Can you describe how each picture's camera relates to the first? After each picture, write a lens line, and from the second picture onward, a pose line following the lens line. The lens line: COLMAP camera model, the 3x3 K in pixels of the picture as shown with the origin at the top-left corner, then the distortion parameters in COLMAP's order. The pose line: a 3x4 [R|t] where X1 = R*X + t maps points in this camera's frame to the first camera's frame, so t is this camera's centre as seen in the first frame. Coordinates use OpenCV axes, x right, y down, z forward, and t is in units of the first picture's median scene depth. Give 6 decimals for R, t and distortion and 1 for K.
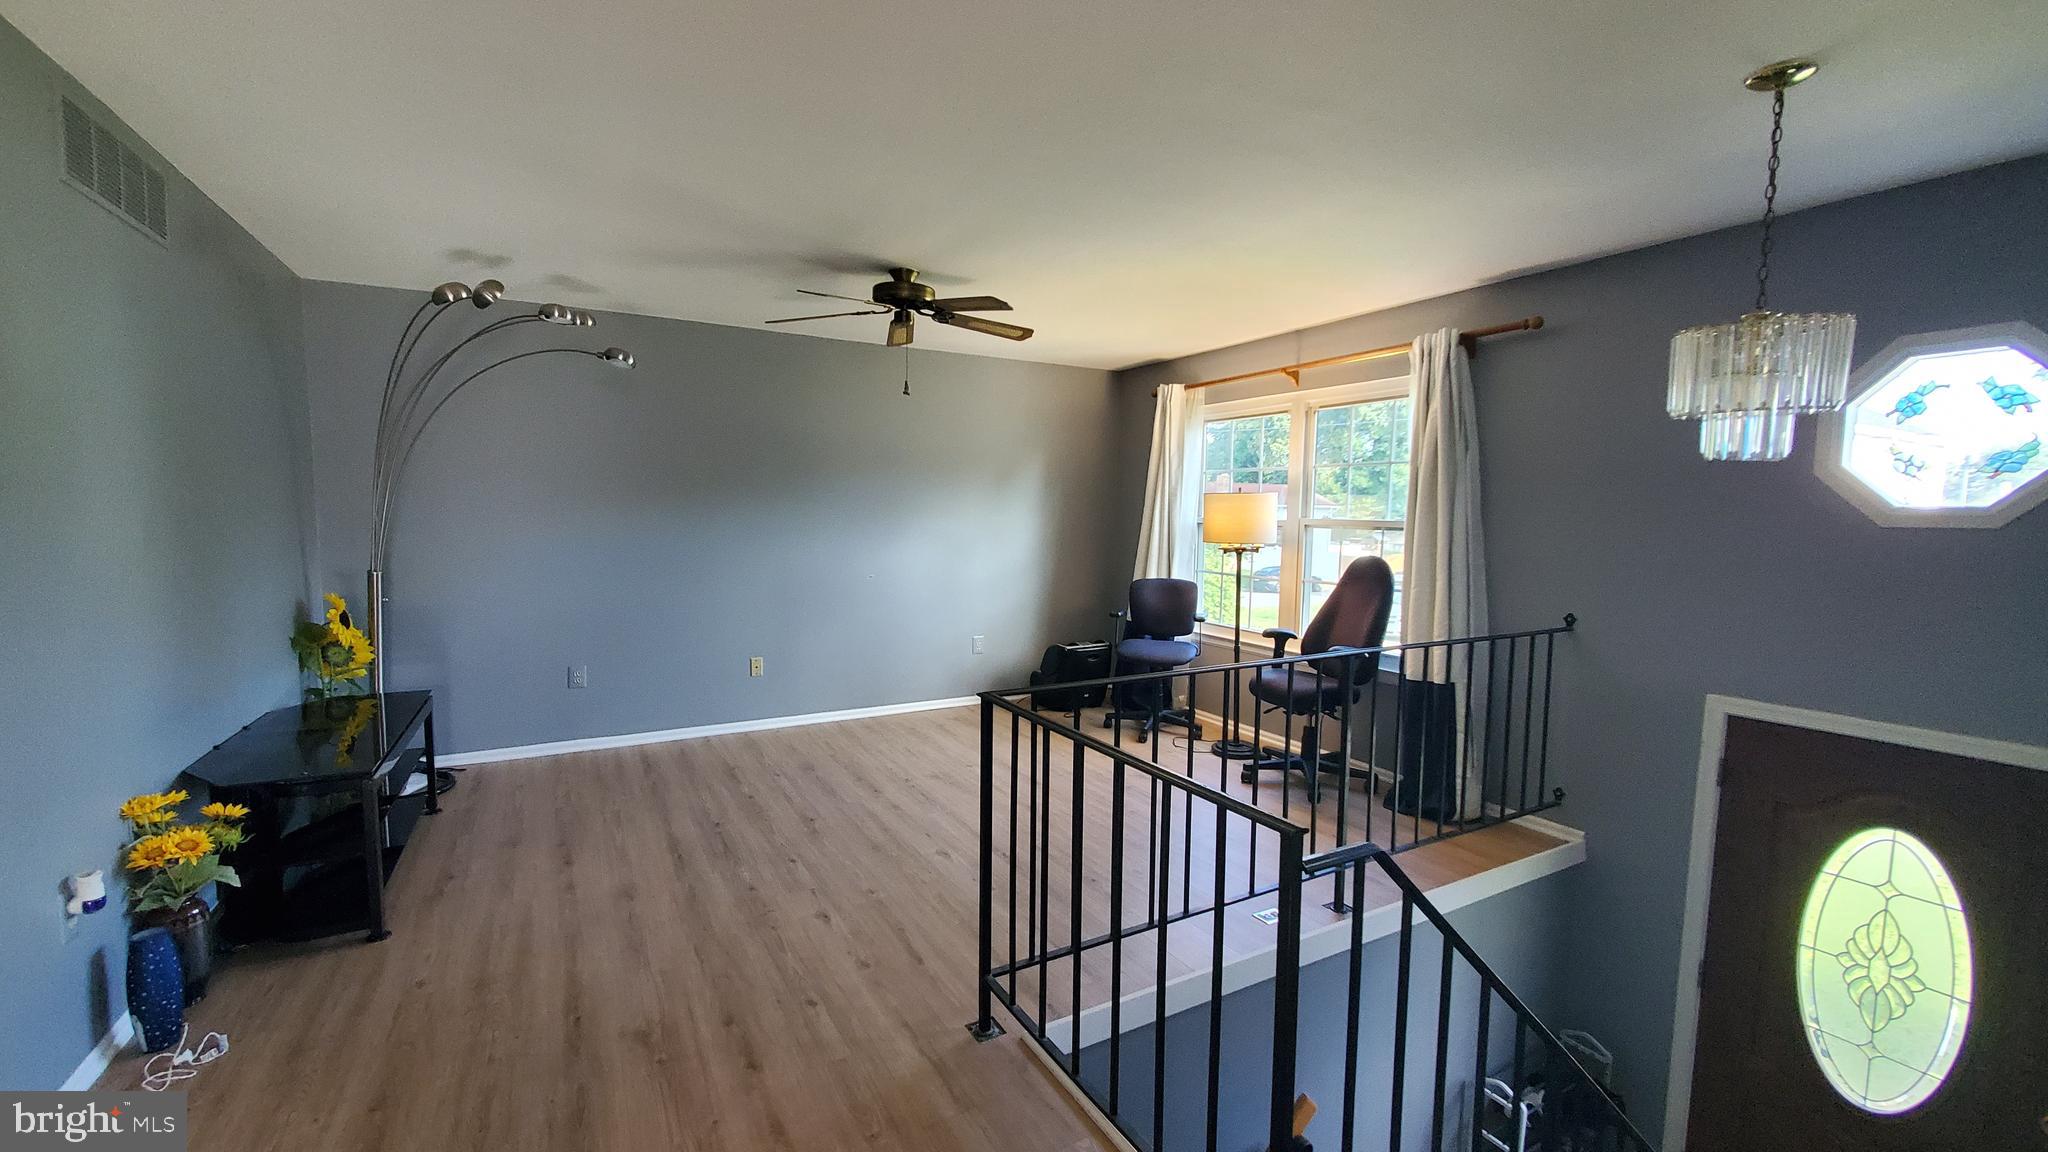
lens RADIAL K [[814.3, 0, 1014.4], [0, 814.3, 580.8], [0, 0, 1]] dist [-0.000092, -0.000585]
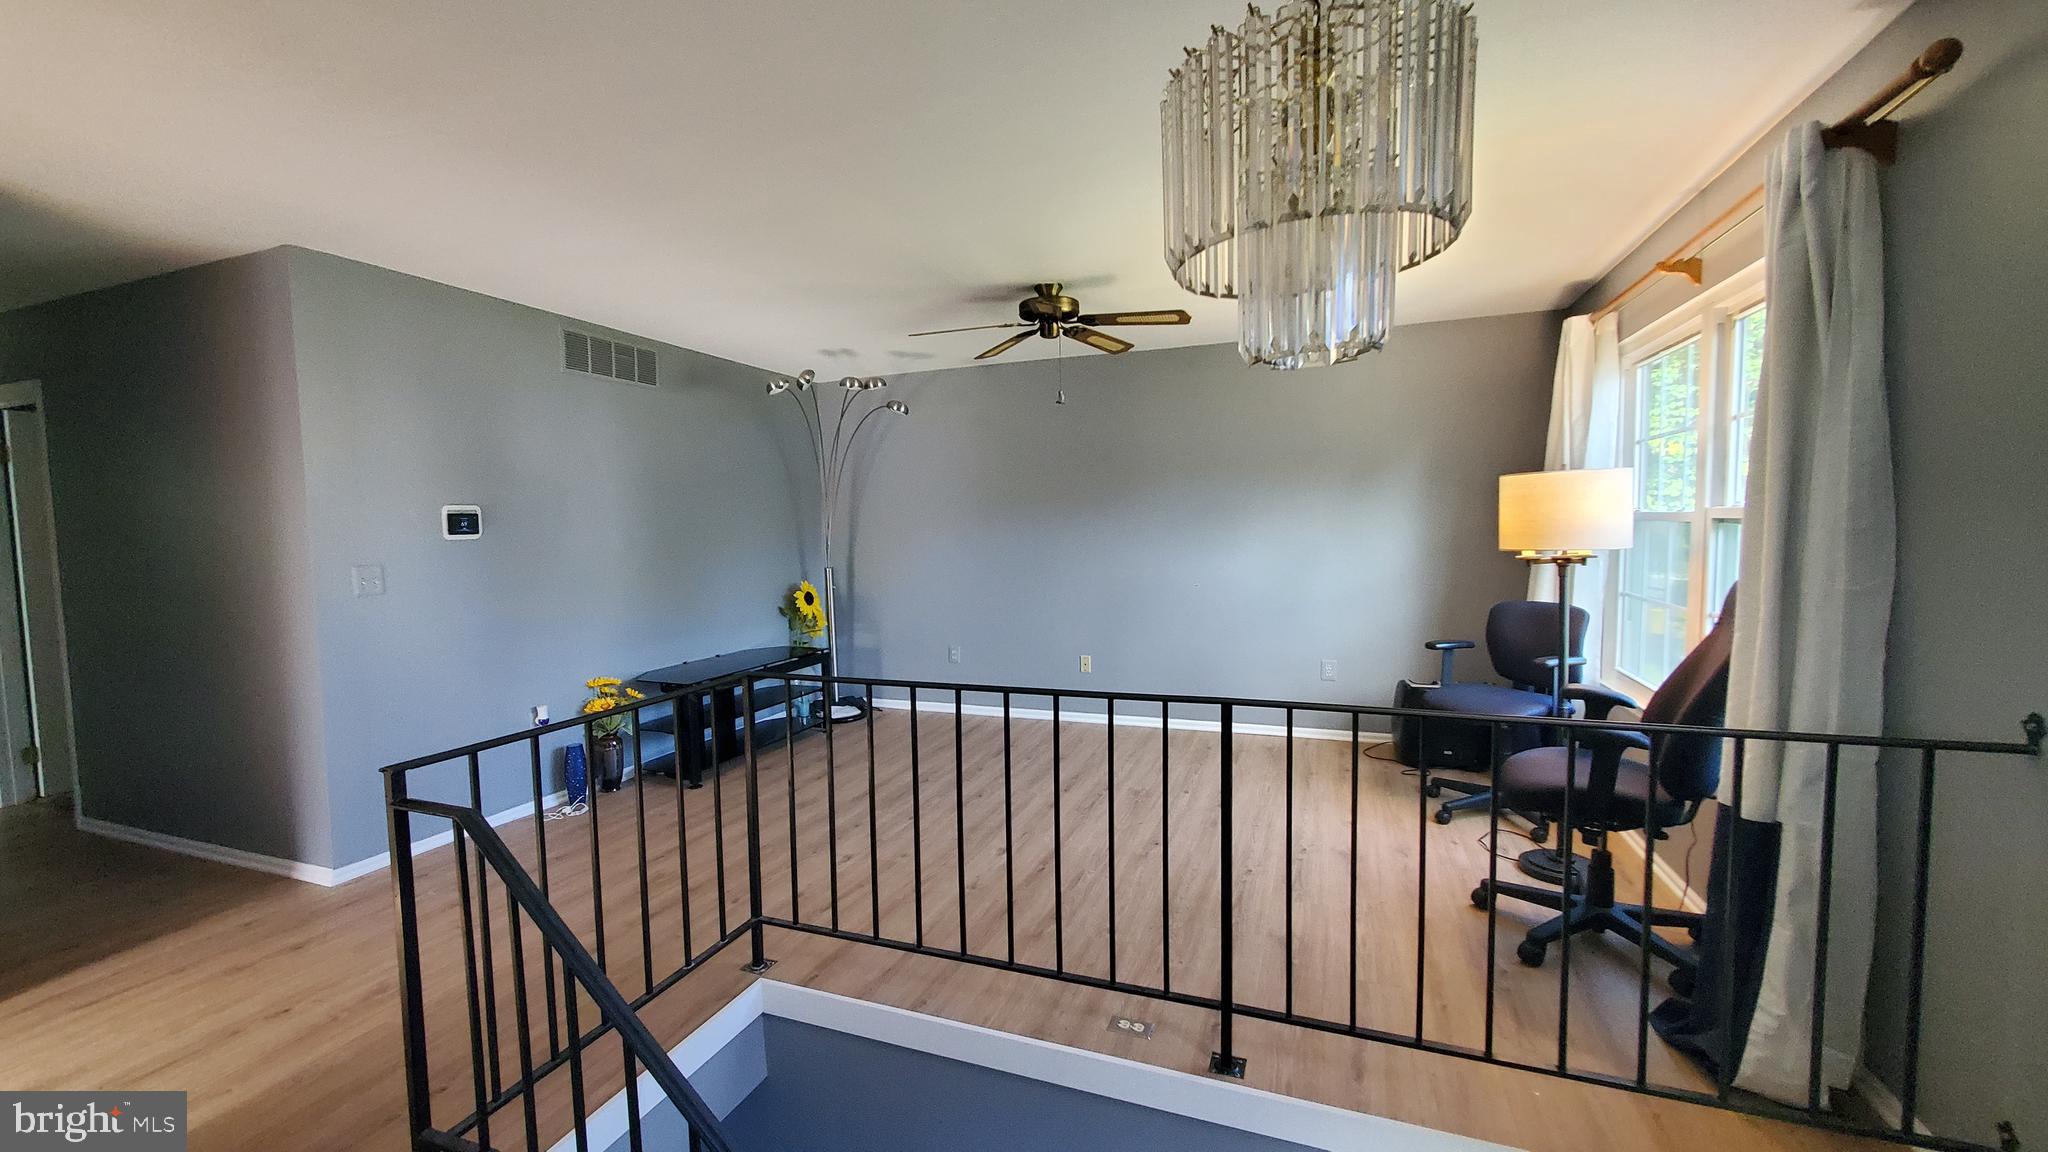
lens RADIAL K [[814.3, 0, 1014.4], [0, 814.3, 580.8], [0, 0, 1]] dist [-0.000092, -0.000585]
pose [[0.639939, 0.029402, -0.767863, 0.664582], [-0.039548, 0.999204, 0.005301, -0.009904], [0.767407, 0.026975, 0.640593, 0.320570]]
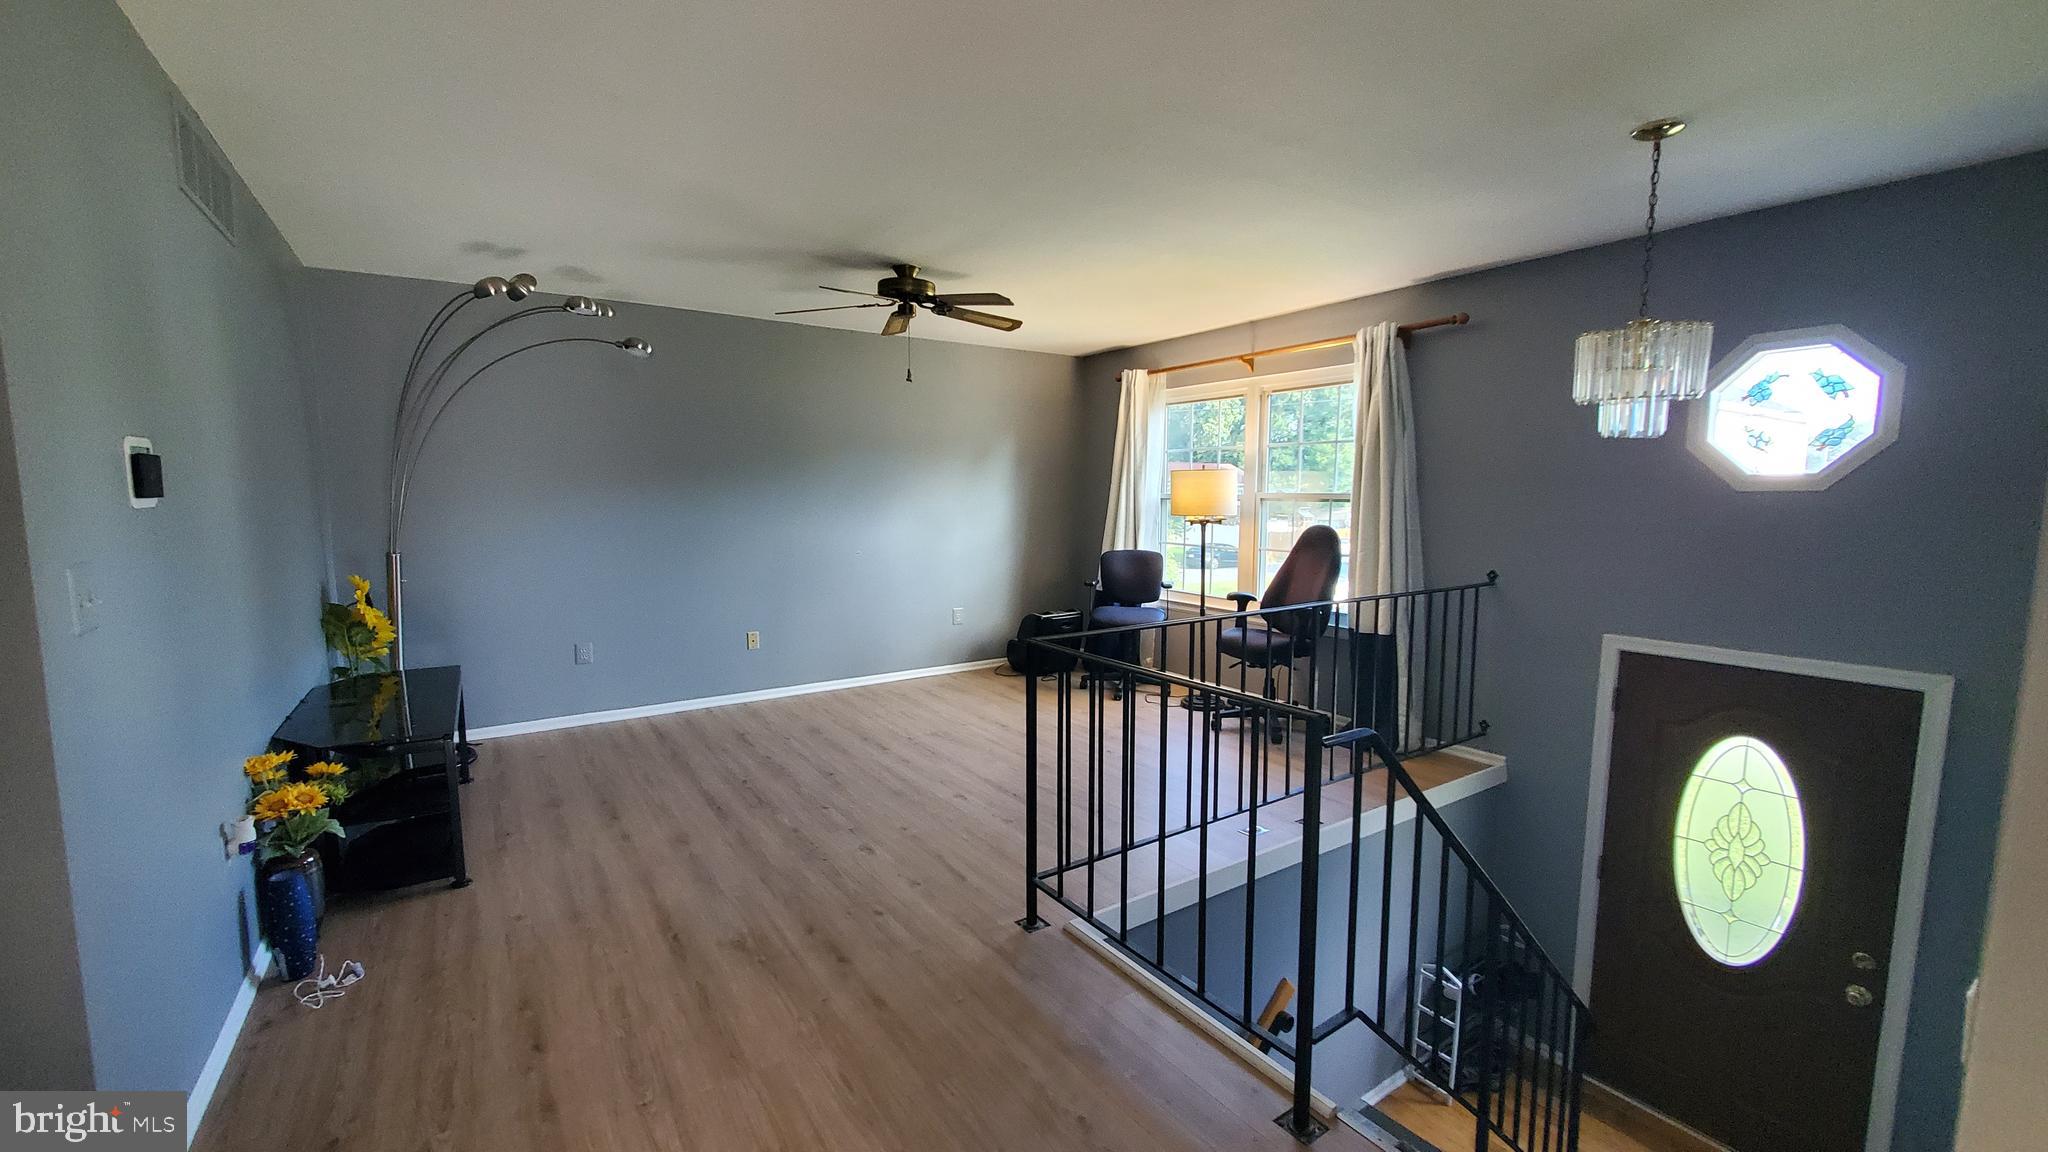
lens RADIAL K [[802.1, 0, 1024.0], [0, 802.1, 576.0], [0, 0, 1]] dist [0.001699, 0.000220]
pose [[0.996555, -0.020179, 0.080437, -0.076164], [0.018604, 0.999621, 0.020277, 0.012365], [-0.080816, -0.018711, 0.996553, -0.088112]]
